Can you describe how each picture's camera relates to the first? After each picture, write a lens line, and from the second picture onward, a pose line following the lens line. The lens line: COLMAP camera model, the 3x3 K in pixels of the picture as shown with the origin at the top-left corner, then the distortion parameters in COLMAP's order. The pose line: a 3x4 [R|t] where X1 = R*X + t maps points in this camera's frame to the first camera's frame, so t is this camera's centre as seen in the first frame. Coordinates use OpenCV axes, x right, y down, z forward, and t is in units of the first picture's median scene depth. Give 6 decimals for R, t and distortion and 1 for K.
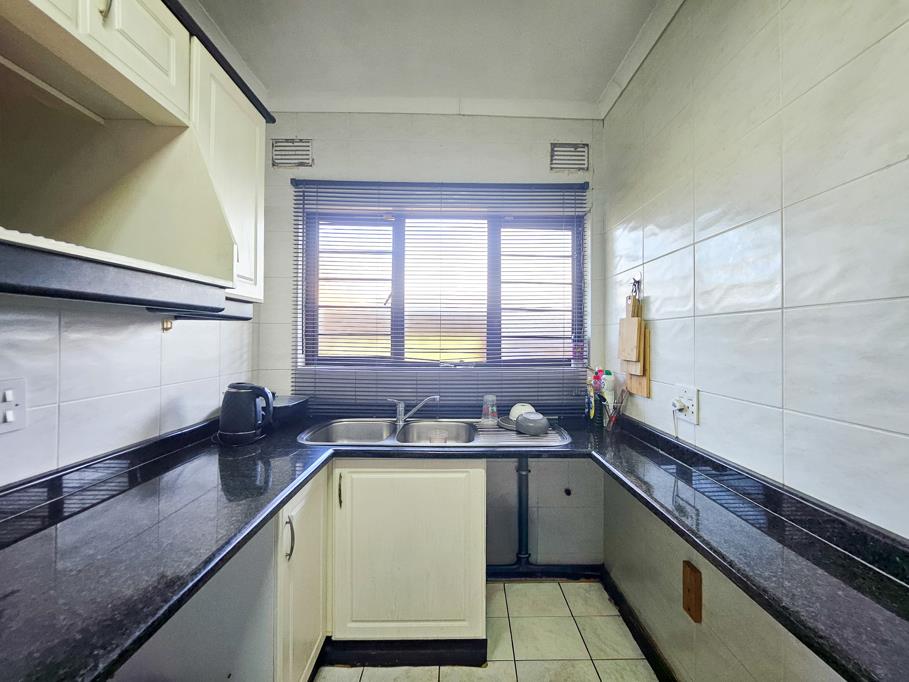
lens RADIAL K [[363.6, 0, 456.3], [0, 363.6, 334.6], [0, 0, 1]] dist [-0.000201, 0.000152]
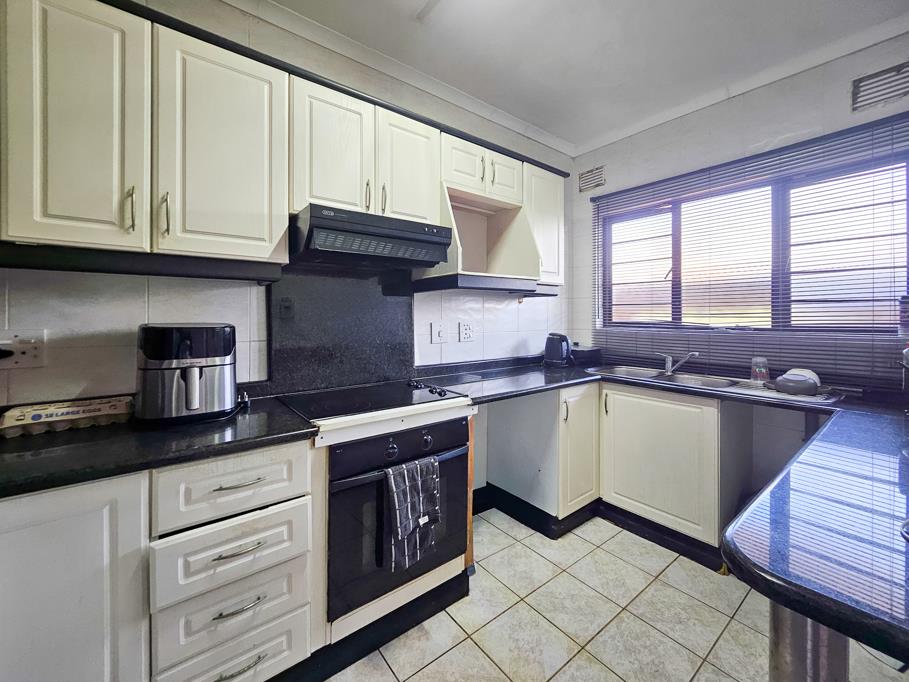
lens RADIAL K [[363.6, 0, 456.3], [0, 363.6, 334.6], [0, 0, 1]] dist [-0.000201, 0.000152]
pose [[0.606427, 0.036299, -0.794310, 0.392333], [0.009567, 0.998552, 0.052937, 0.036598], [0.795082, -0.039701, 0.605202, -0.329455]]
